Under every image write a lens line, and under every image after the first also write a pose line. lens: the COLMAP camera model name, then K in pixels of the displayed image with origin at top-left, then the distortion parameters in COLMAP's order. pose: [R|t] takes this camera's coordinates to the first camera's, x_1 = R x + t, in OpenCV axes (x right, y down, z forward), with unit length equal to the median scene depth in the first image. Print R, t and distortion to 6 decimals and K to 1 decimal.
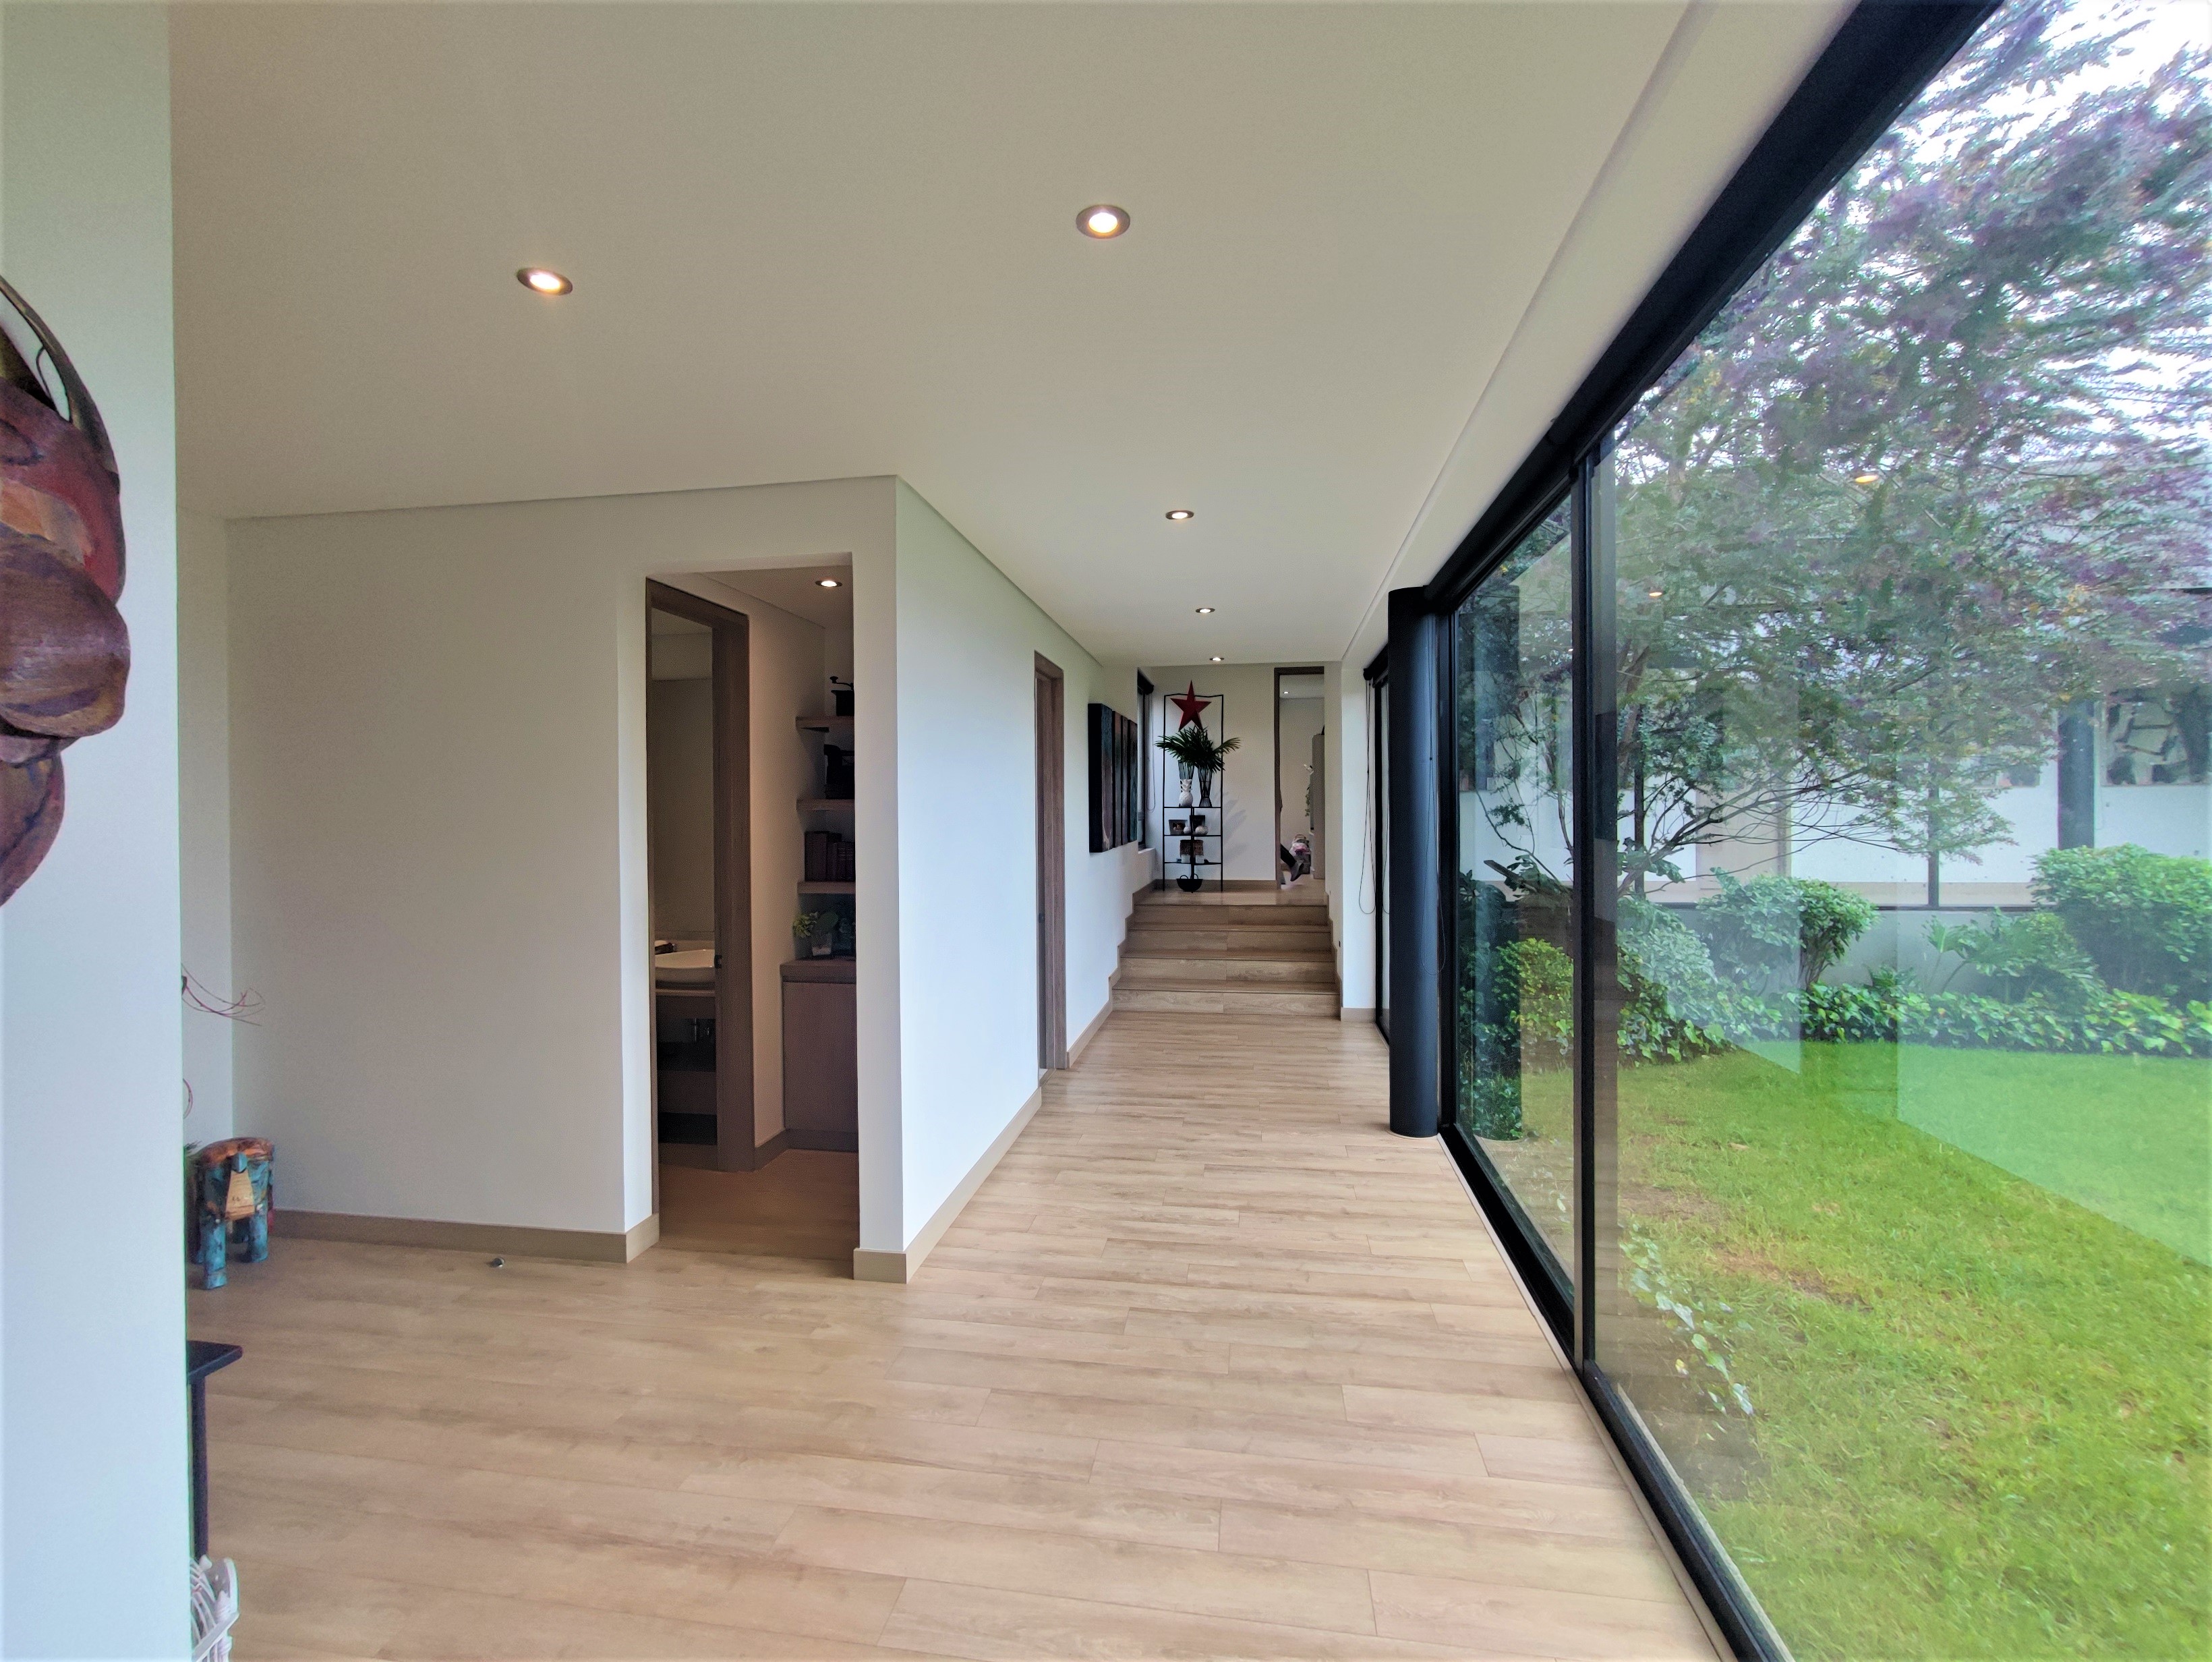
lens RADIAL K [[1003.2, 0, 1106.9], [0, 1003.2, 825.0], [0, 0, 1]] dist [-0.018208, 0.000450]
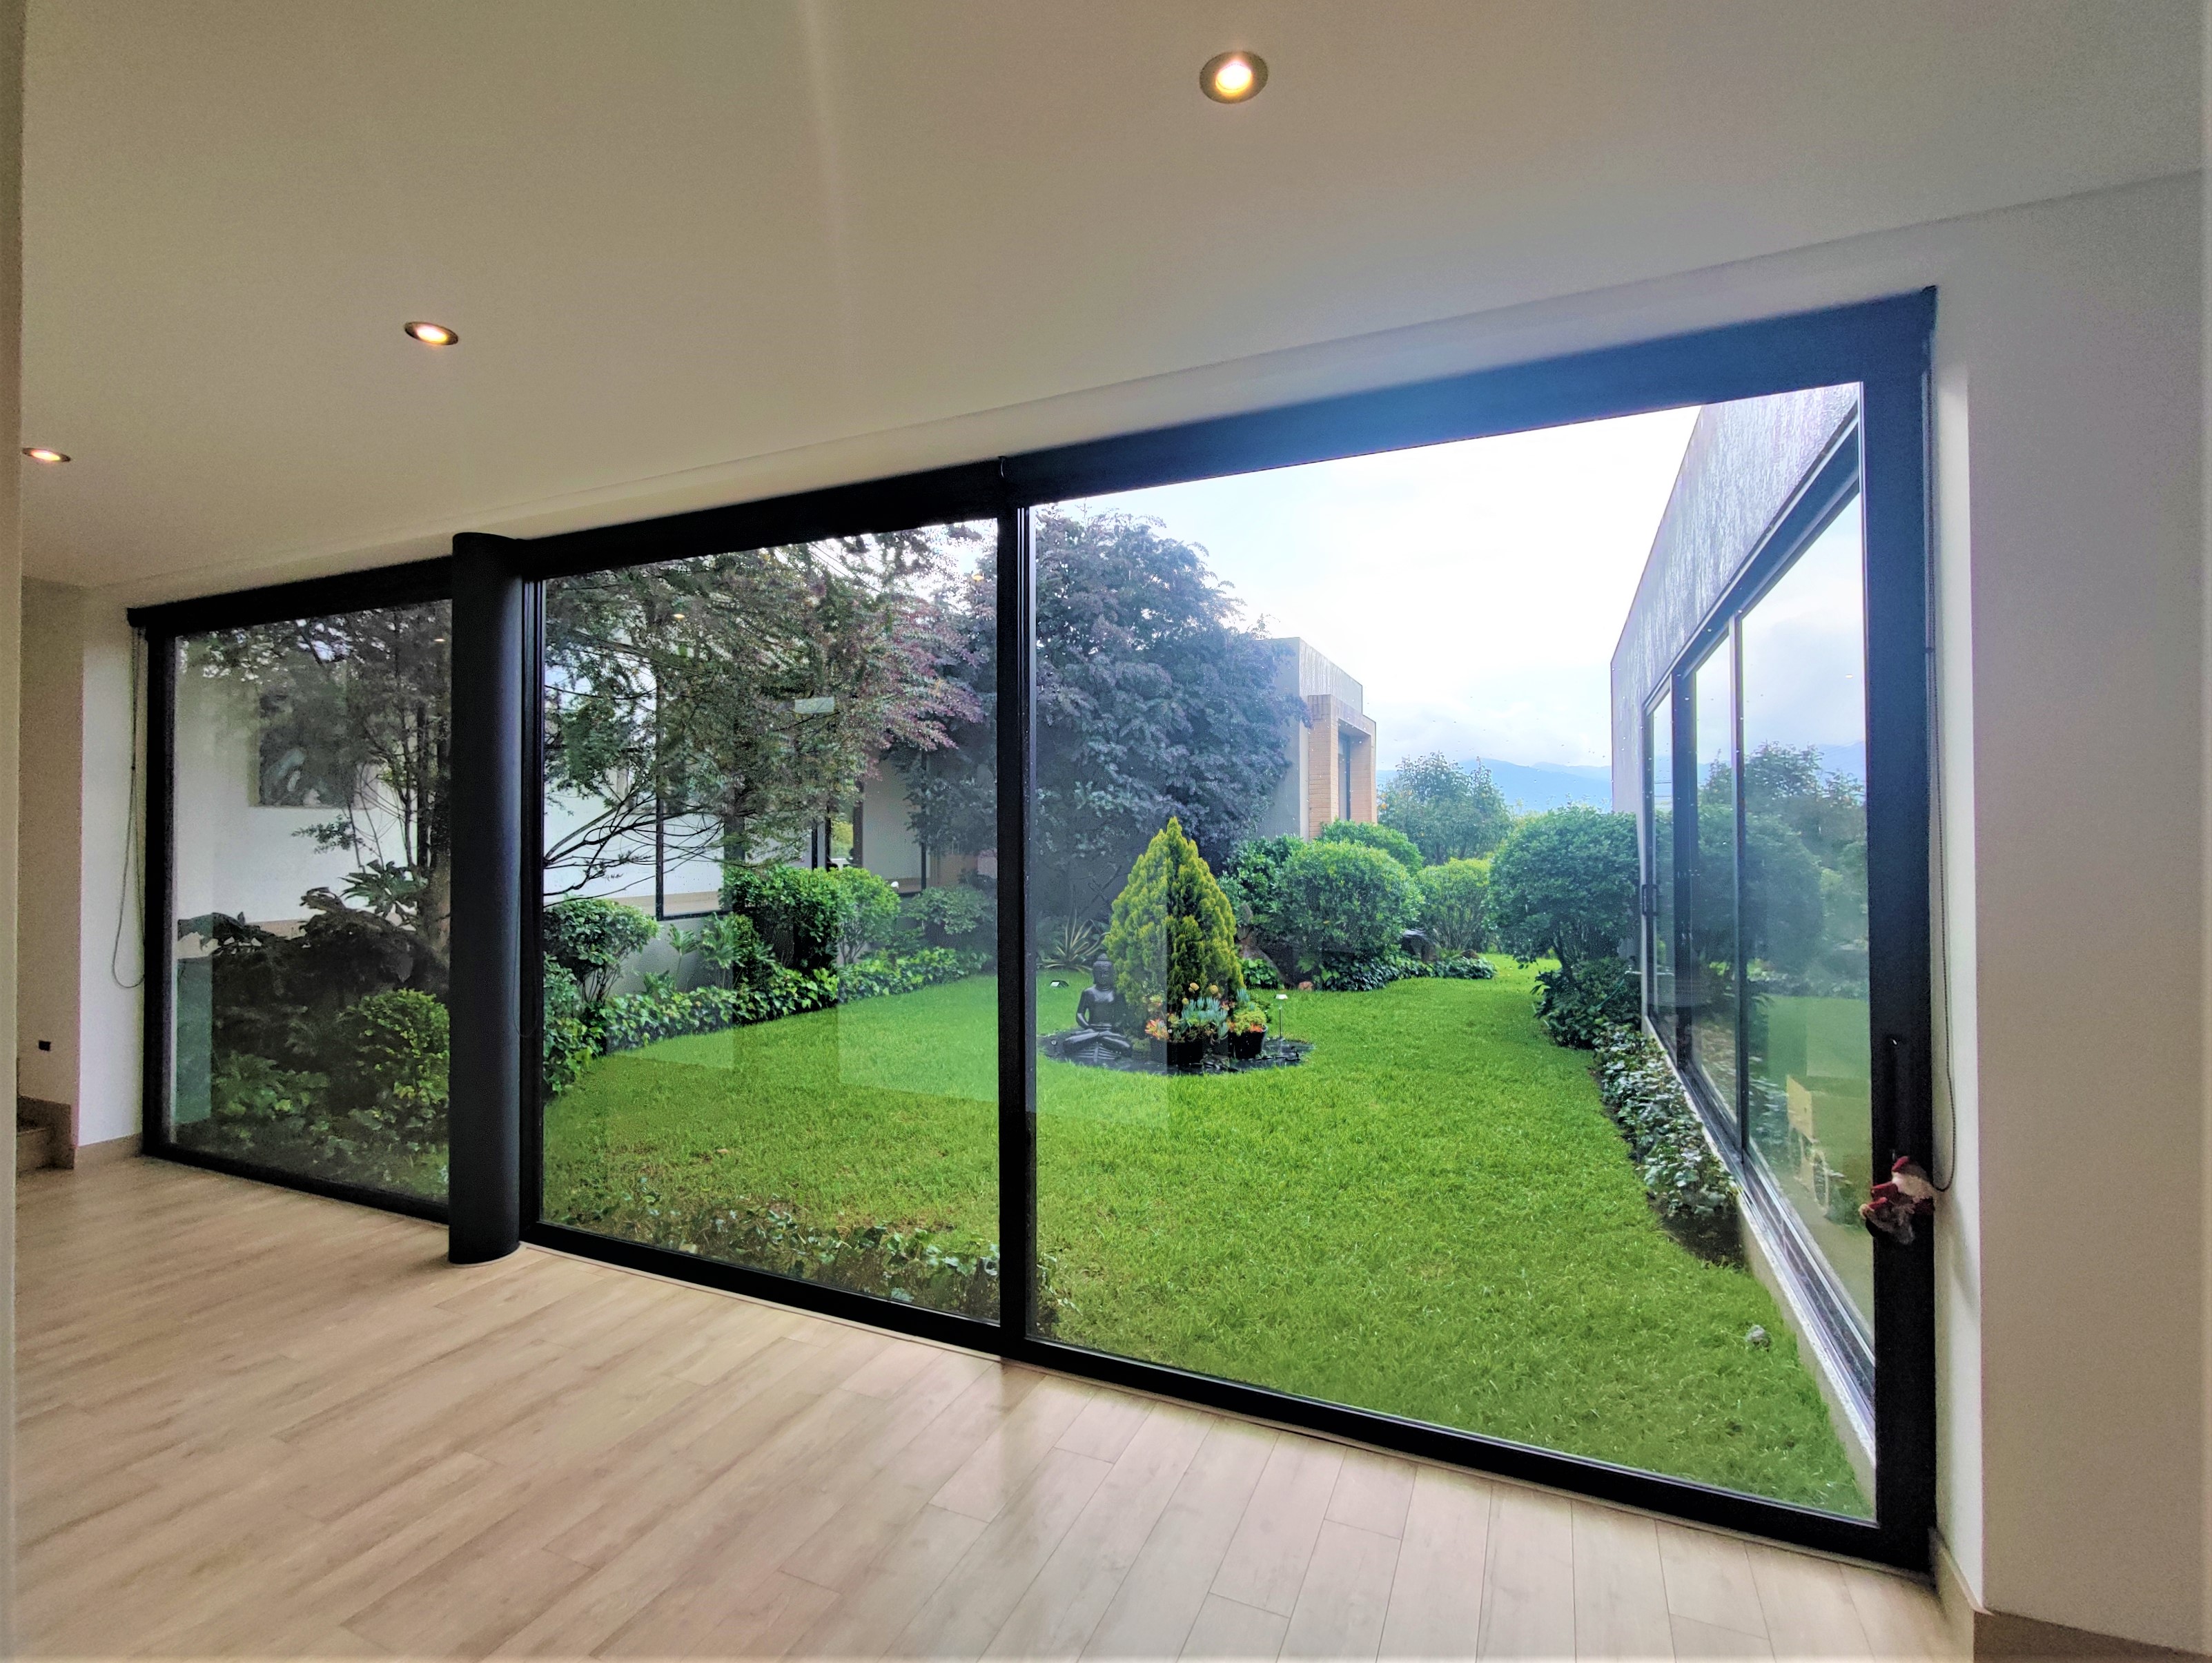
lens RADIAL K [[1003.2, 0, 1115.6], [0, 1003.2, 827.0], [0, 0, 1]] dist [-0.018208, 0.000450]
pose [[0.242695, 0.014365, 0.969996, -0.198063], [0.010009, 0.999800, -0.017310, 0.002767], [-0.970051, 0.013910, 0.242502, 0.229744]]
